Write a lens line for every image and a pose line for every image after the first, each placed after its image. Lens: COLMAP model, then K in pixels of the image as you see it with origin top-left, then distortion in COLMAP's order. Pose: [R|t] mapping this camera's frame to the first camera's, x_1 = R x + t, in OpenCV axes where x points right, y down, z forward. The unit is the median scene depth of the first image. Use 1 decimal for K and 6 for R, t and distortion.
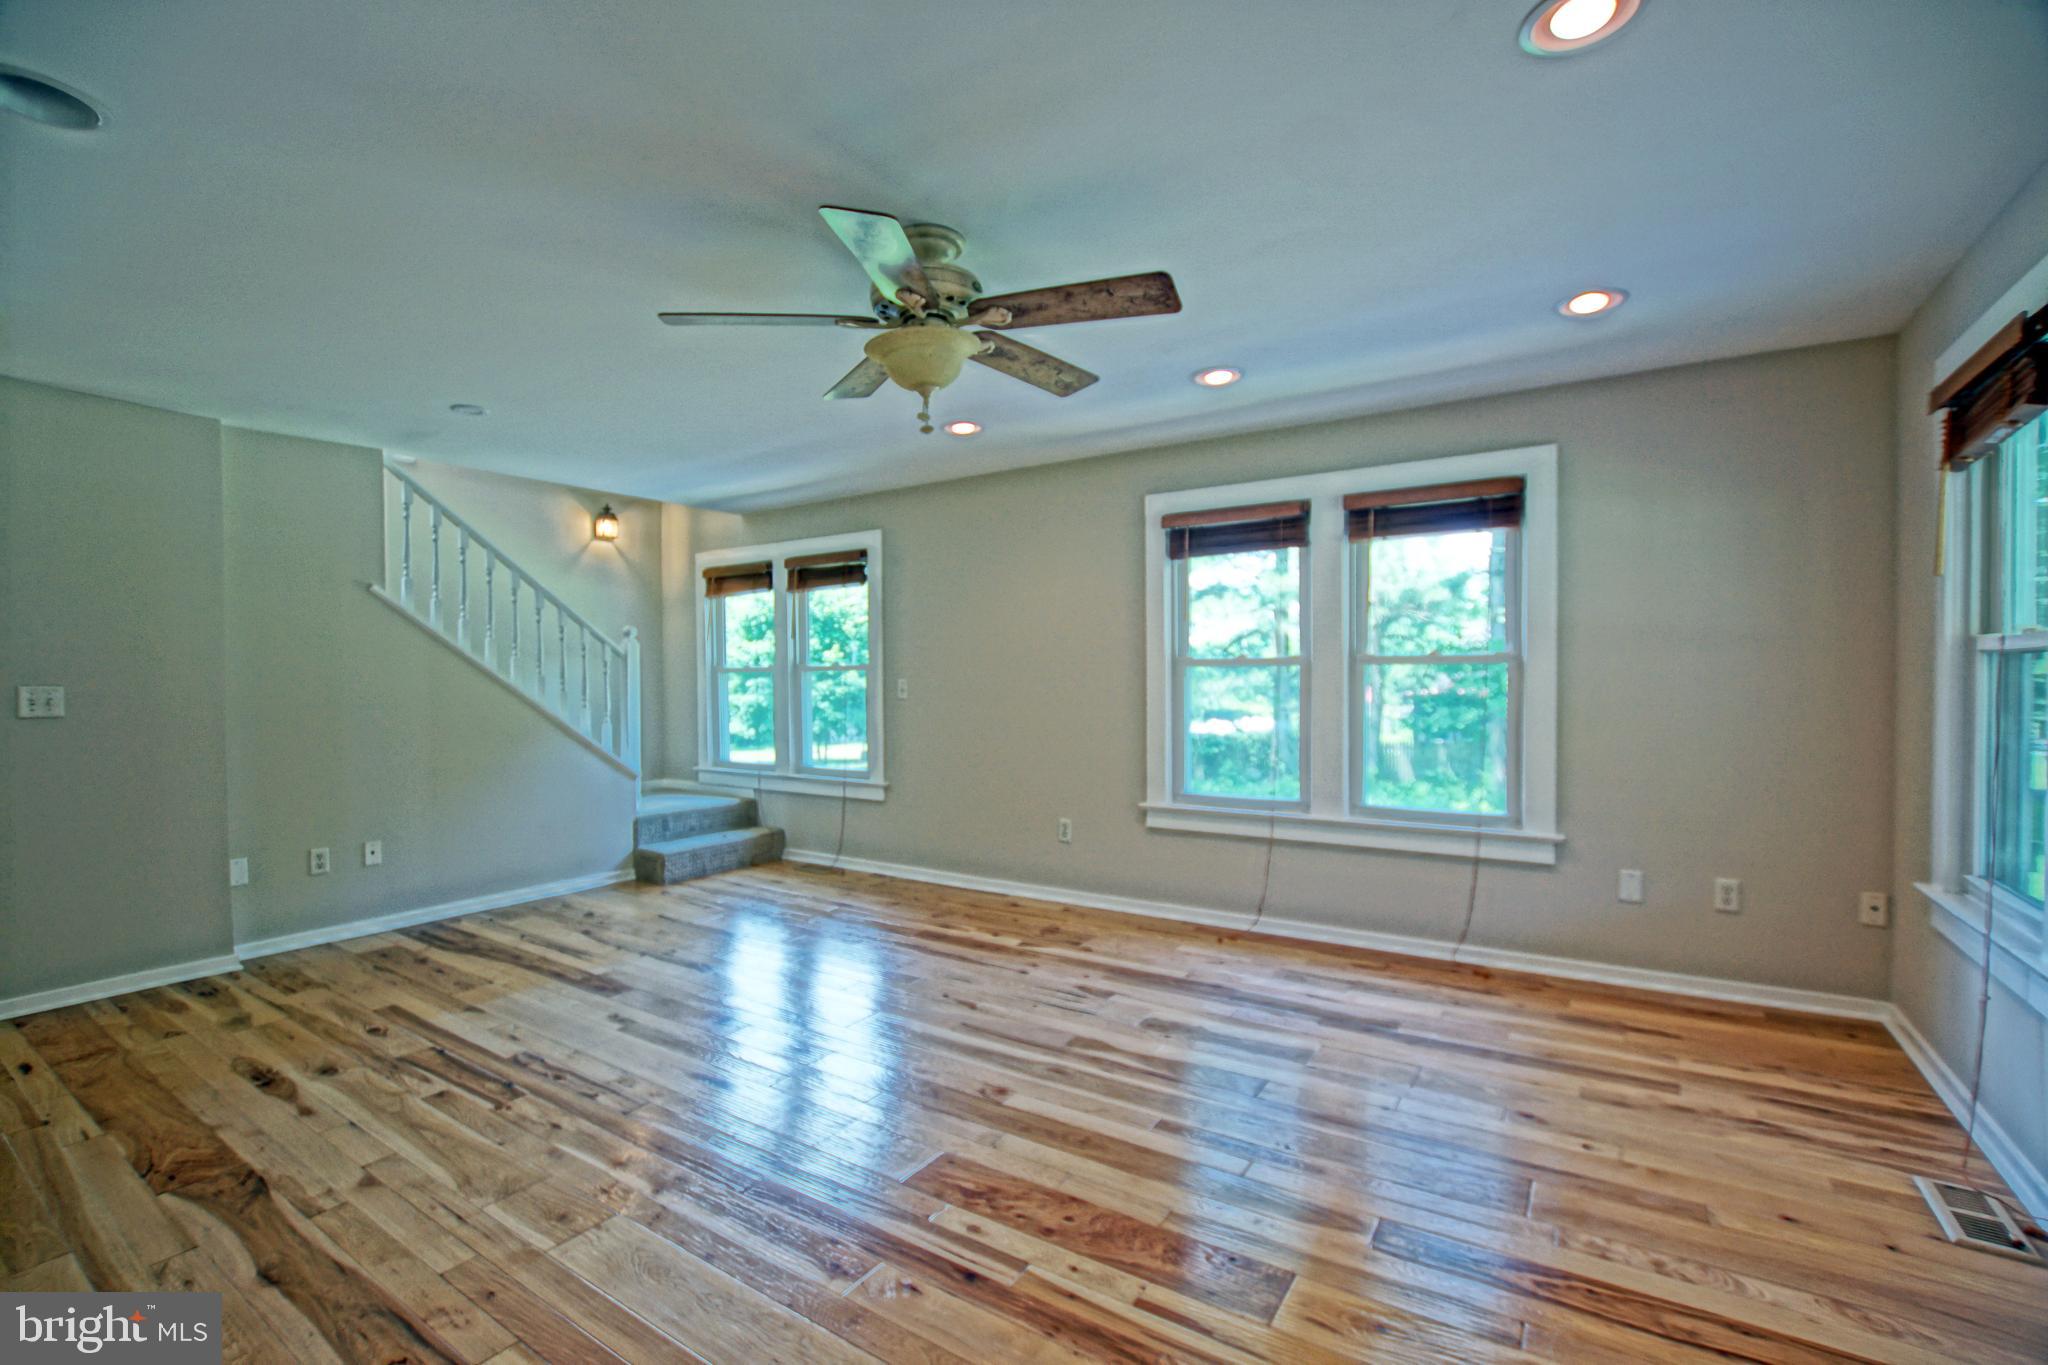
lens RADIAL K [[905.2, 0, 1012.6], [0, 905.2, 695.2], [0, 0, 1]] dist [-0.037092, 0.007651]
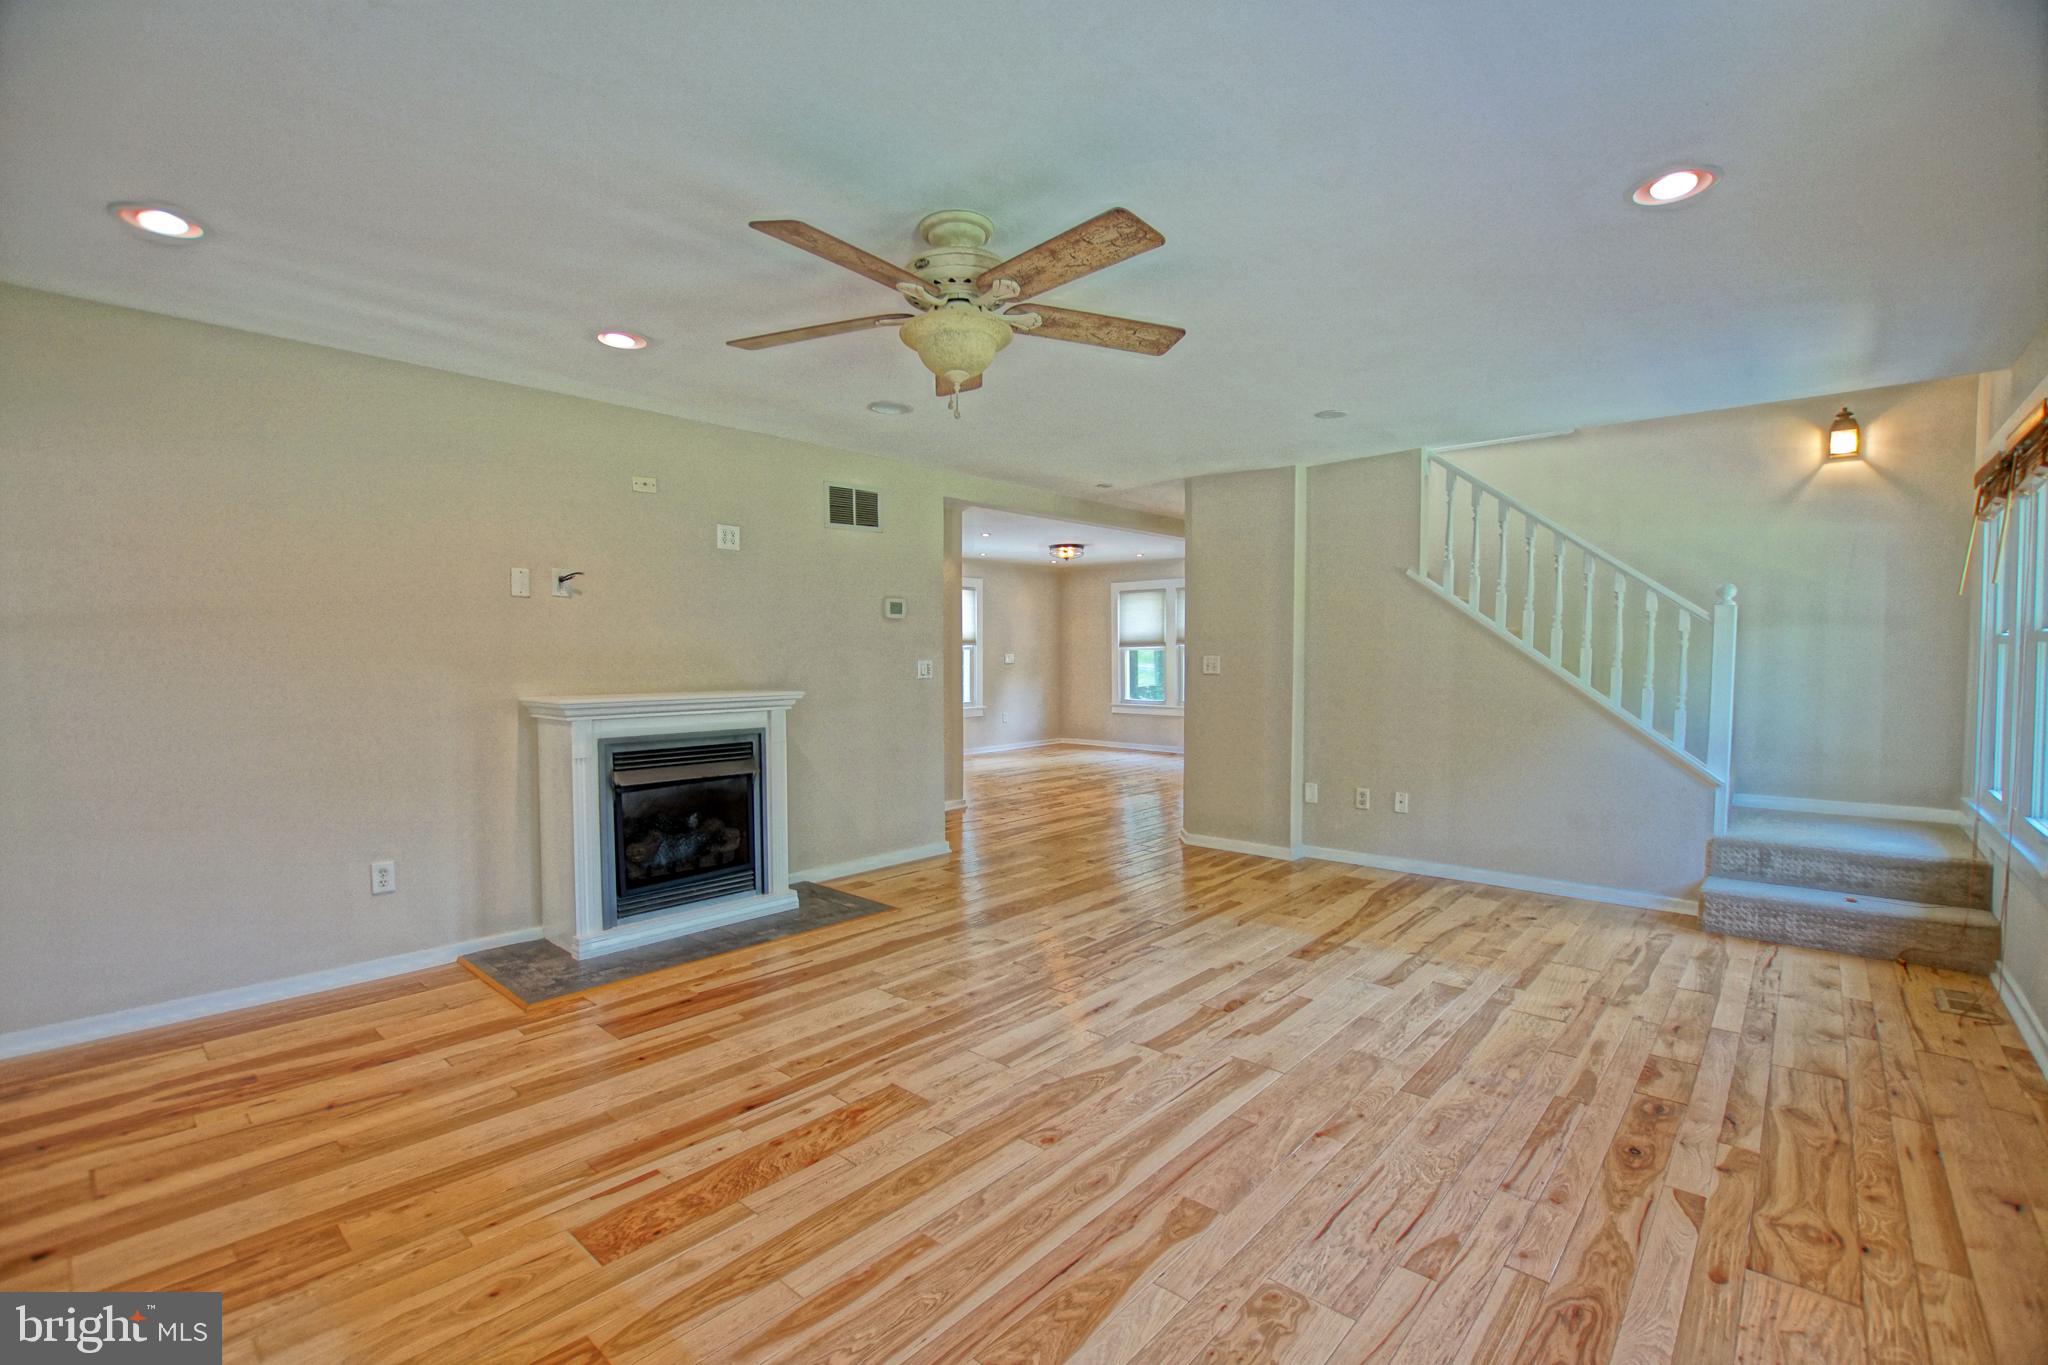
lens RADIAL K [[905.2, 0, 1012.6], [0, 905.2, 695.2], [0, 0, 1]] dist [-0.037092, 0.007651]
pose [[-0.144416, 0.054815, -0.987998, 0.601659], [-0.012837, 0.998277, 0.057261, -0.026729], [0.989434, 0.020952, -0.143463, 0.790692]]
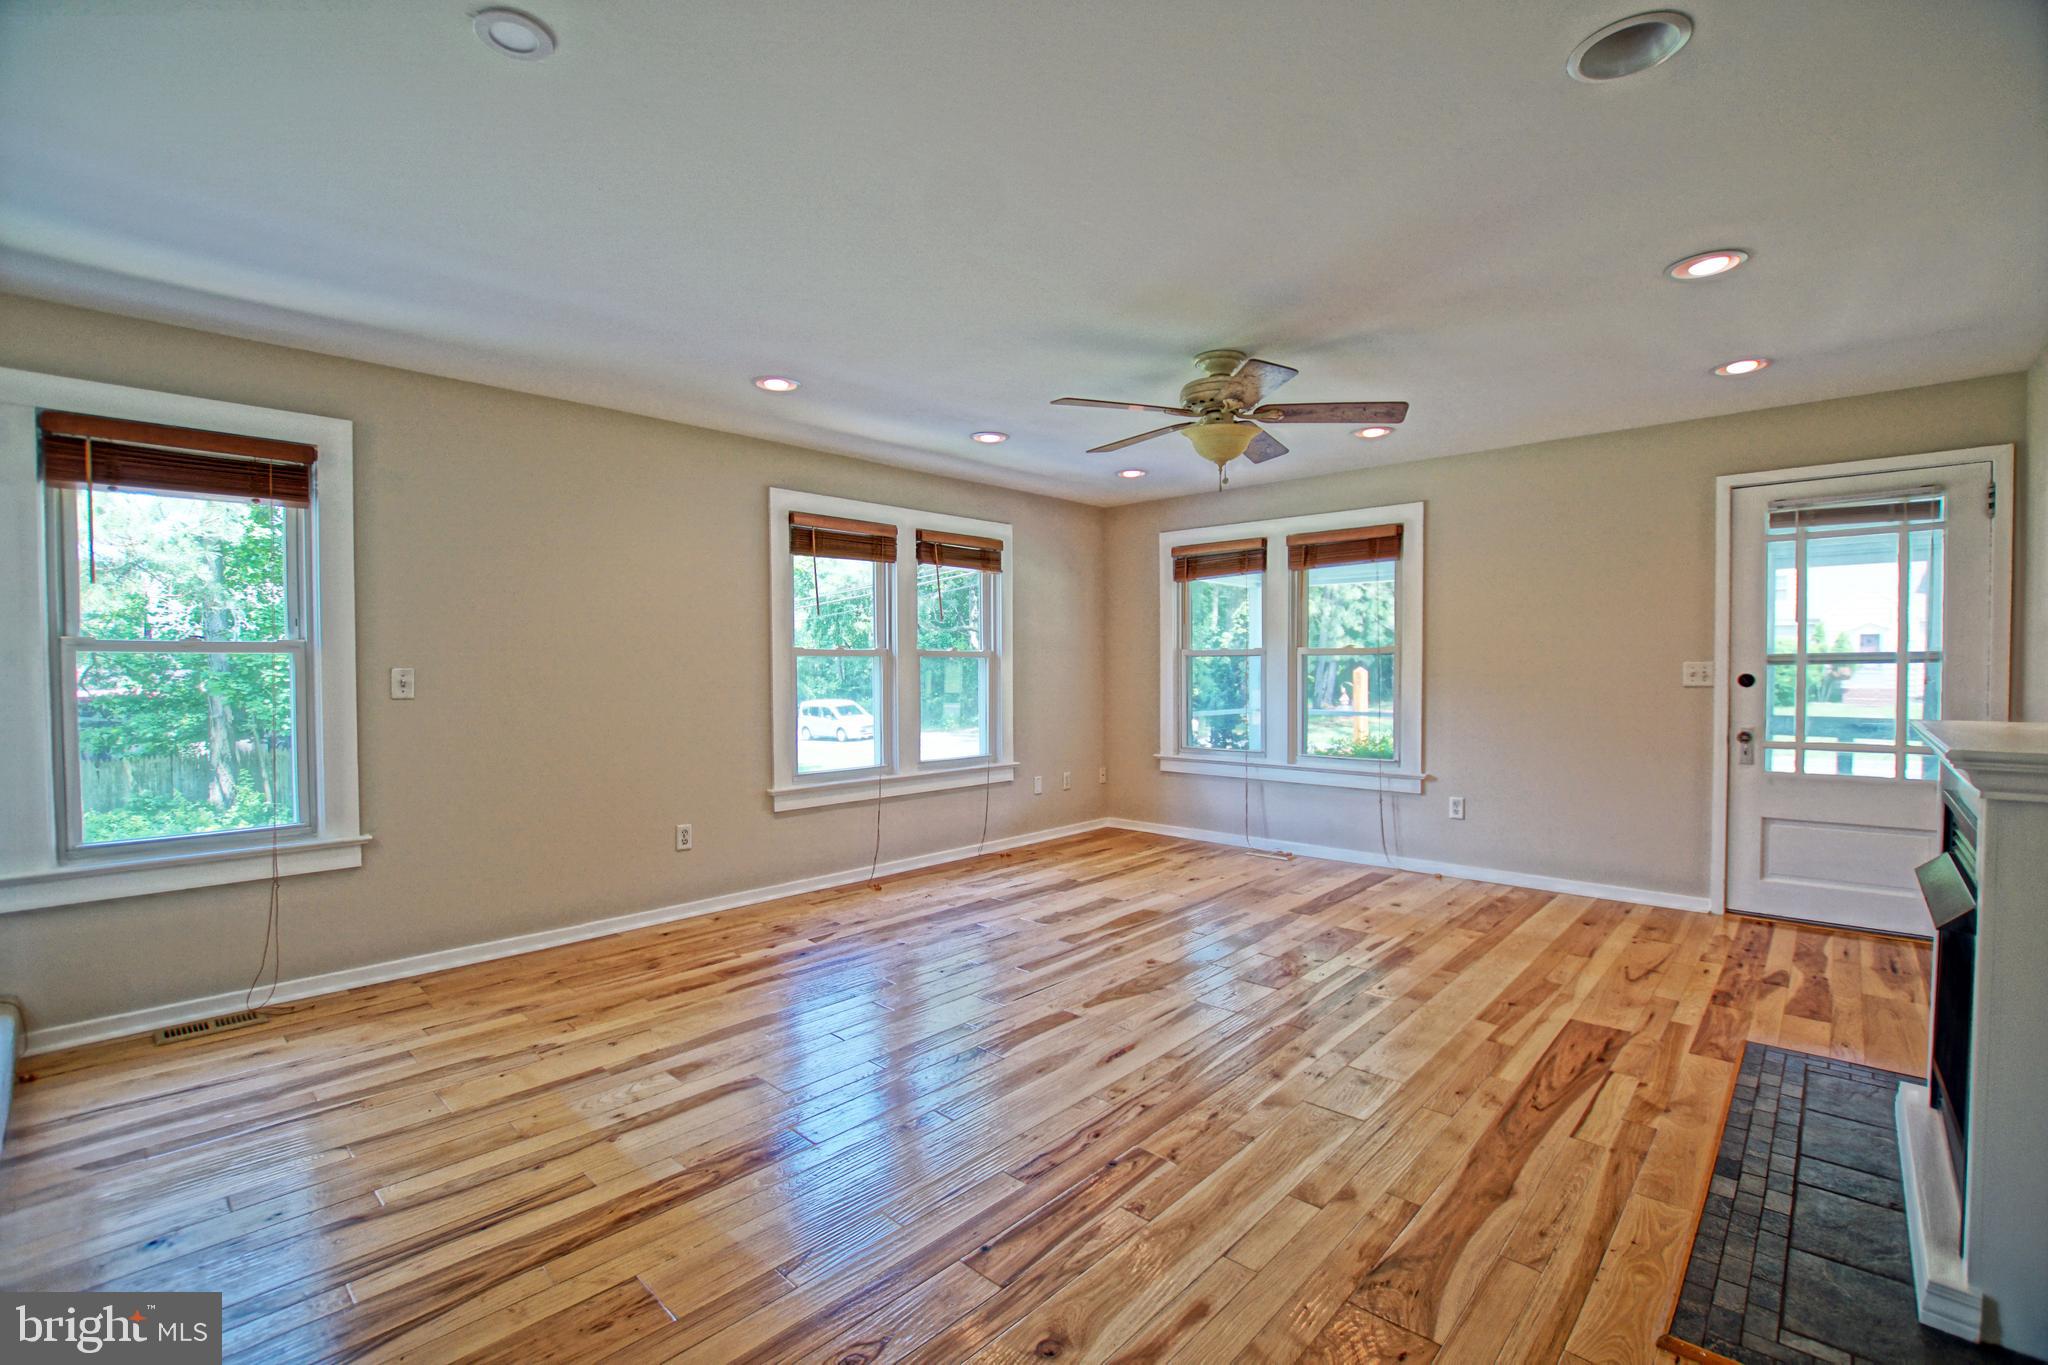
lens RADIAL K [[905.2, 0, 1012.6], [0, 905.2, 695.2], [0, 0, 1]] dist [-0.037092, 0.007651]
pose [[0.165894, -0.026400, 0.985790, -1.027470], [0.021791, 0.999496, 0.023099, -0.005641], [-0.985903, 0.017650, 0.166386, 0.710507]]
